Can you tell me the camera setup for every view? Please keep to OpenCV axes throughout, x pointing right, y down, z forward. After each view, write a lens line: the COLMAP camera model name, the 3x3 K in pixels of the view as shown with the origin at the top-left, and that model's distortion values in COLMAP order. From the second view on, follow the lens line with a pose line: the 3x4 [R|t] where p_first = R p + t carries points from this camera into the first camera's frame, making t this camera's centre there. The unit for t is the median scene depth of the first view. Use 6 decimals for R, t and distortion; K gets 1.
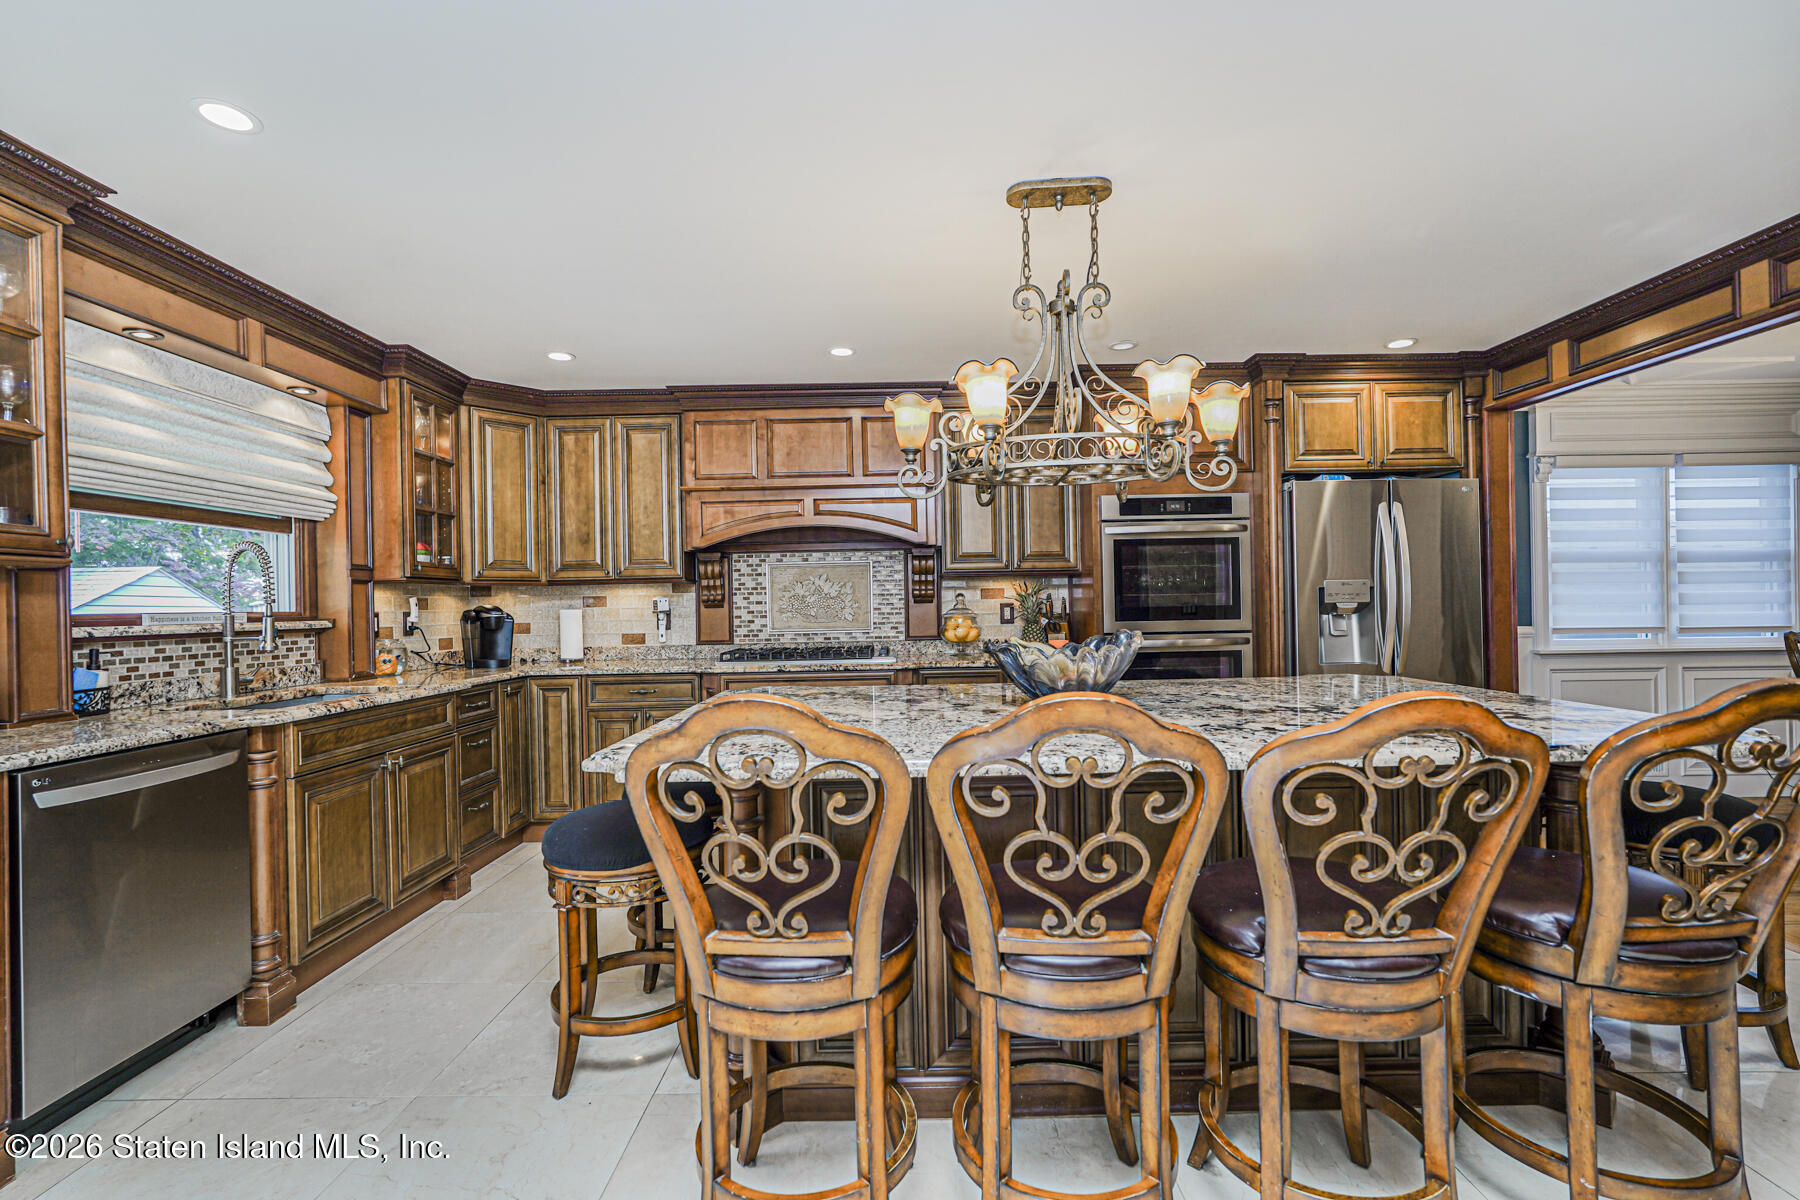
lens RADIAL K [[790.8, 0, 896.0], [0, 790.8, 604.2], [0, 0, 1]] dist [-0.010338, 0.000645]
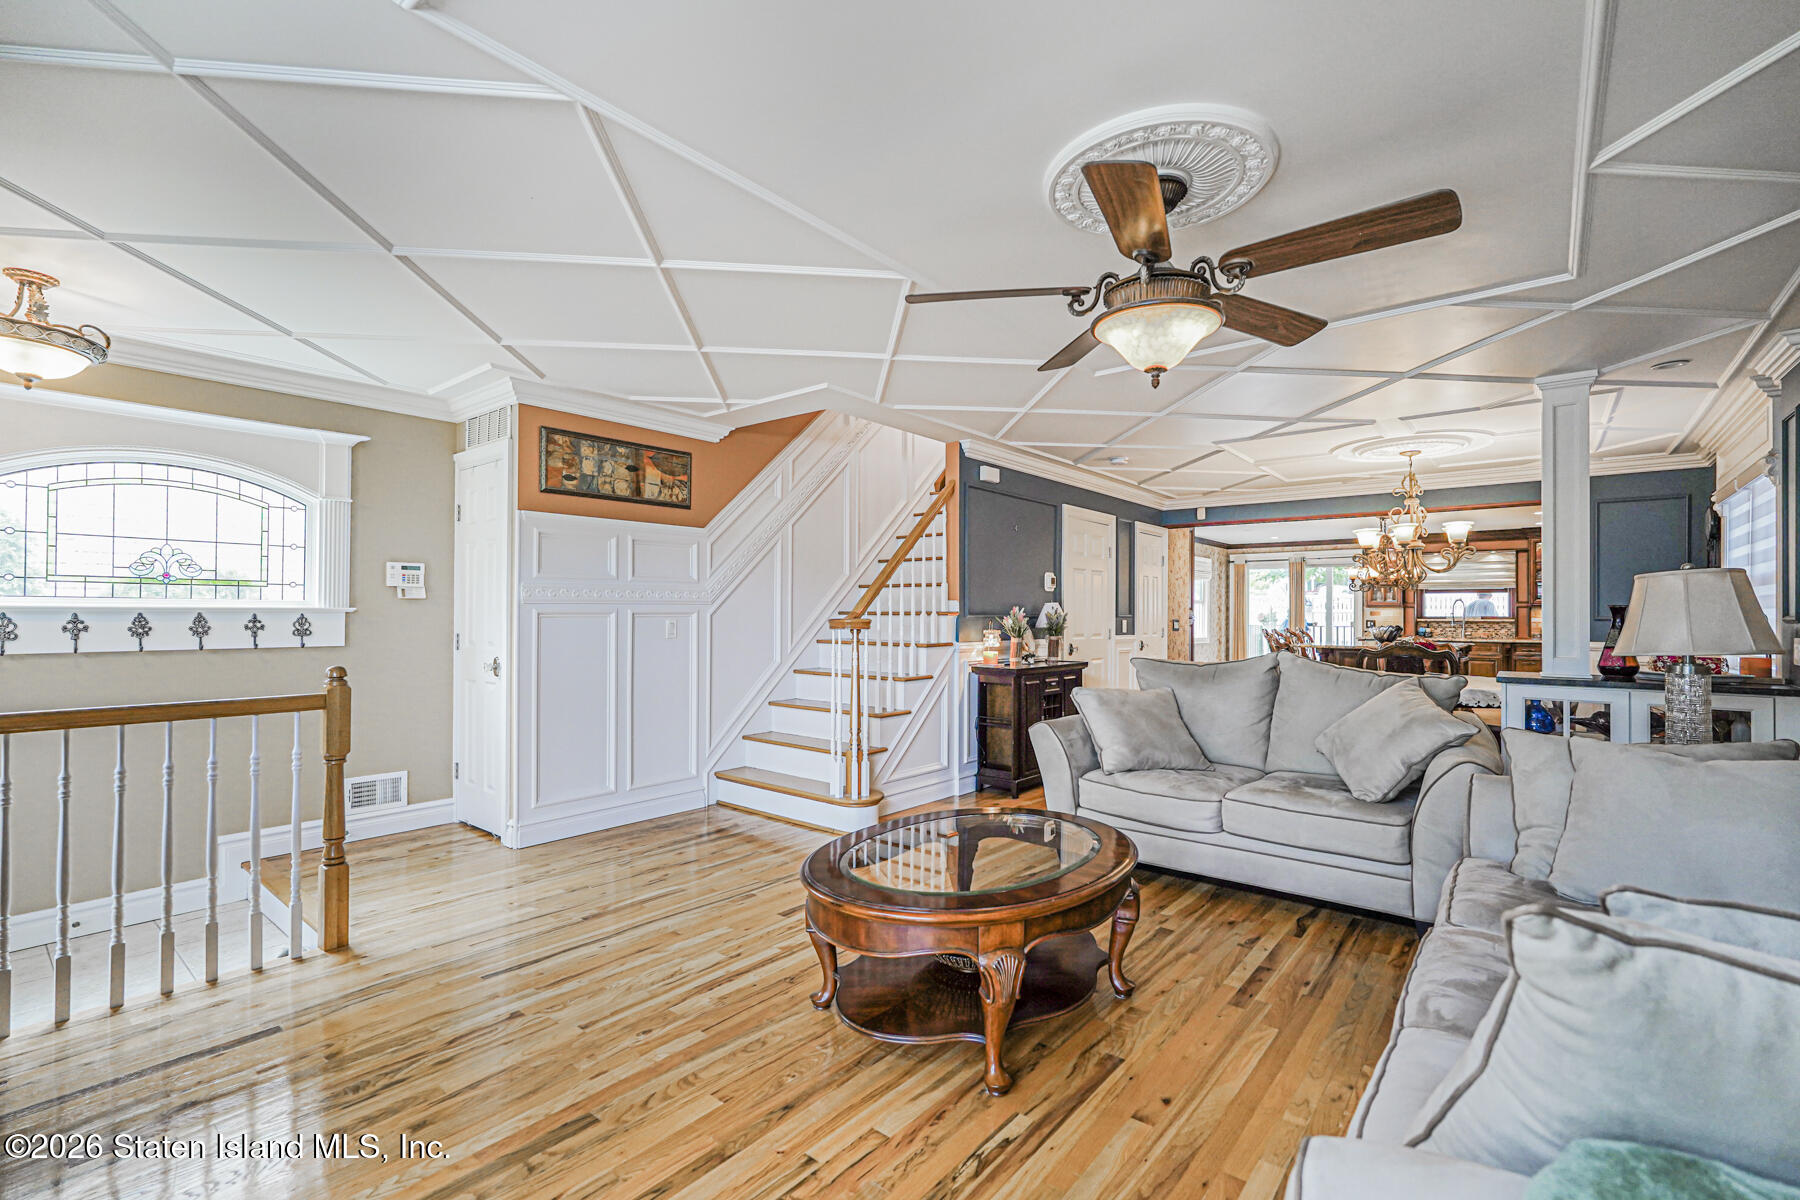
lens RADIAL K [[790.8, 0, 896.0], [0, 790.8, 604.2], [0, 0, 1]] dist [-0.010338, 0.000645]
pose [[-0.632812, 0.003000, -0.774300, 2.629632], [0.005409, 0.999985, -0.000546, -0.041693], [0.774287, -0.004534, -0.632819, 0.860861]]
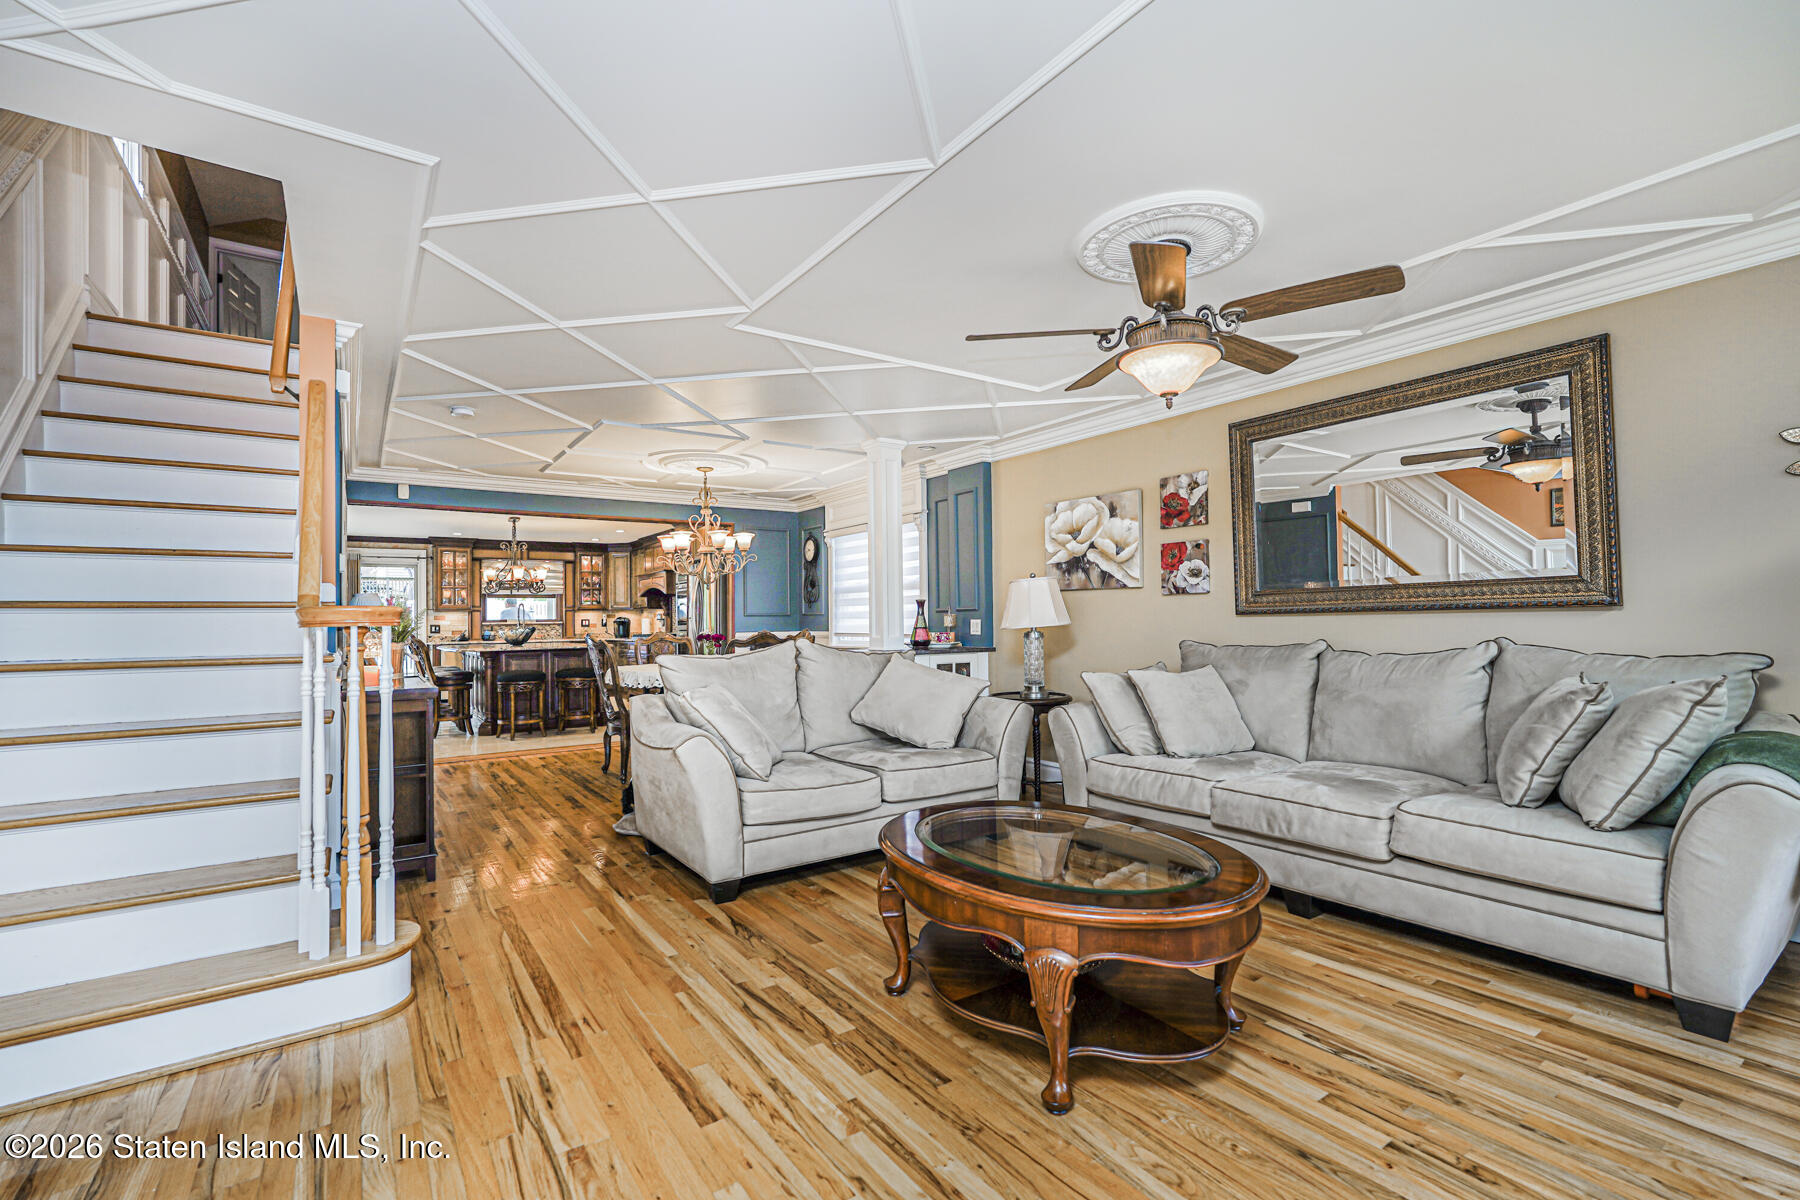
lens RADIAL K [[795.6, 0, 901.8], [0, 795.6, 605.8], [0, 0, 1]] dist [-0.015170, 0.008573]
pose [[0.574222, -0.006925, -0.818671, 2.525902], [0.004784, 0.999976, -0.005103, -0.020365], [0.818686, -0.000987, 0.574241, 0.147954]]
